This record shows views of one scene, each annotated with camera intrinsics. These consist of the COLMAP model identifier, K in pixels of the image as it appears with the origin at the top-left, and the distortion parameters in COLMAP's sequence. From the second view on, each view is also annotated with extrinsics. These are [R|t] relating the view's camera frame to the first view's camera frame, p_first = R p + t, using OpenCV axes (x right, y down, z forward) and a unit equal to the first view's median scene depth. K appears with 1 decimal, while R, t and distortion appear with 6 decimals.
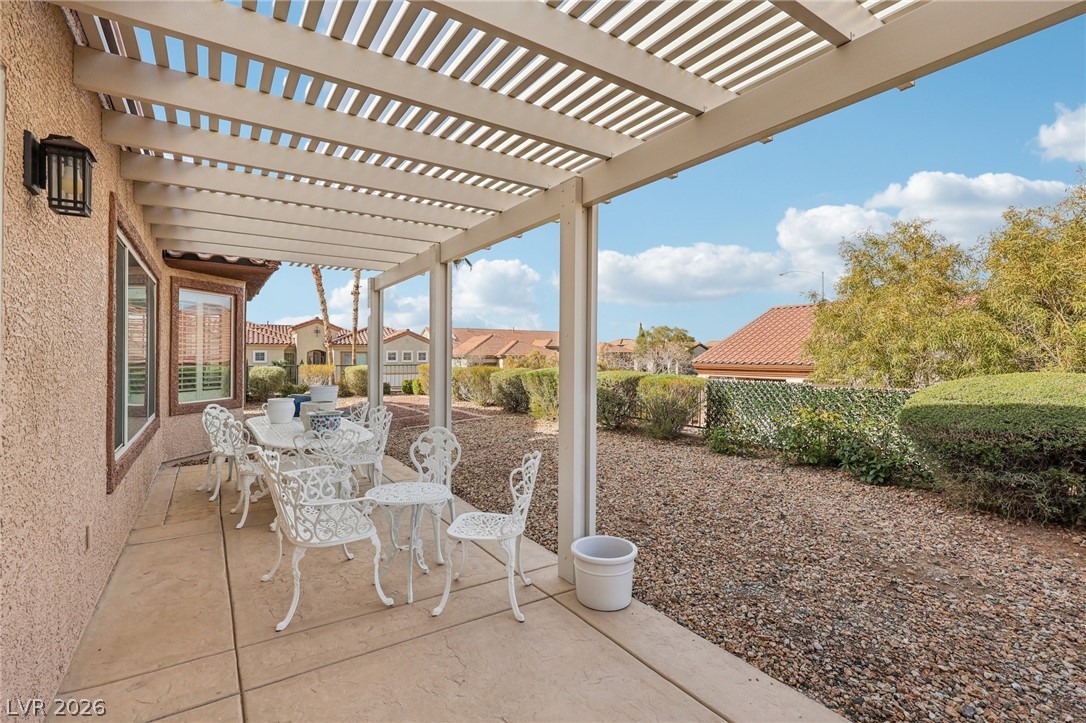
lens RADIAL K [[504.4, 0, 546.2], [0, 504.4, 356.2], [0, 0, 1]] dist [0.003483, -0.000027]
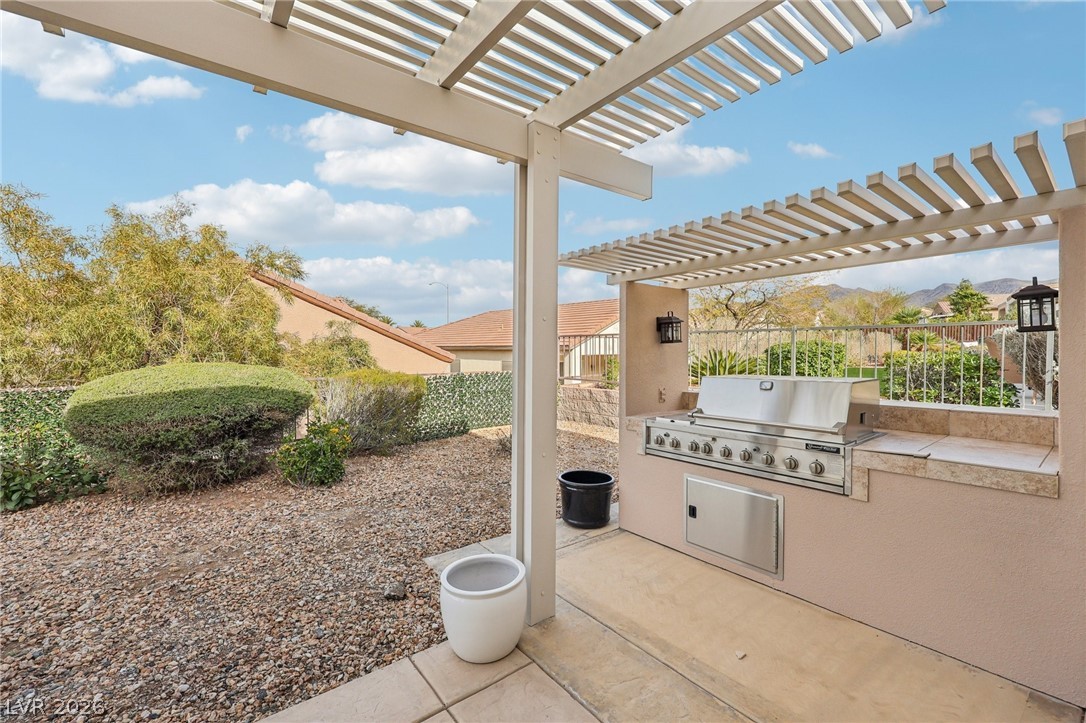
lens RADIAL K [[461.7, 0, 548.9], [0, 461.7, 360.4], [0, 0, 1]] dist [0.000391, 0.000119]
pose [[-0.083449, -0.026265, 0.996166, -0.227423], [0.000795, 0.999651, 0.026424, -0.002695], [-0.996512, 0.002997, -0.083399, 0.356182]]
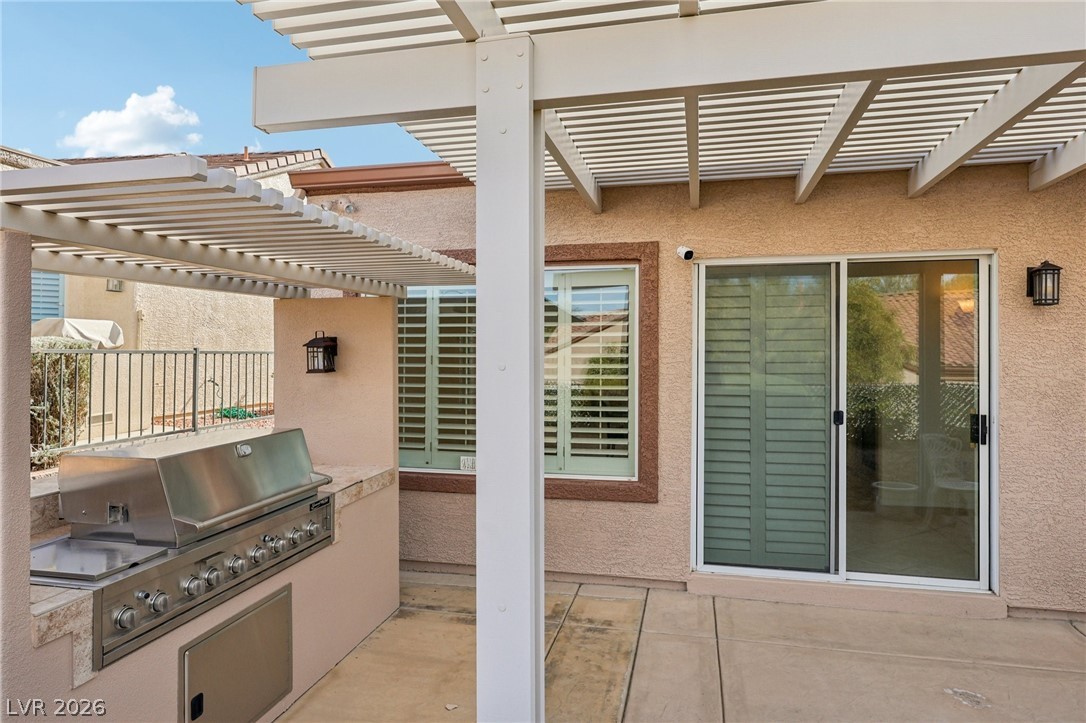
lens RADIAL K [[652.5, 0, 543.4], [0, 652.5, 355.4], [0, 0, 1]] dist [0.002001, 0.000379]
pose [[-0.721815, -0.000462, -0.692086, 1.057029], [-0.003214, 0.999991, 0.002684, -0.071963], [0.692079, 0.004162, -0.721810, 0.828586]]
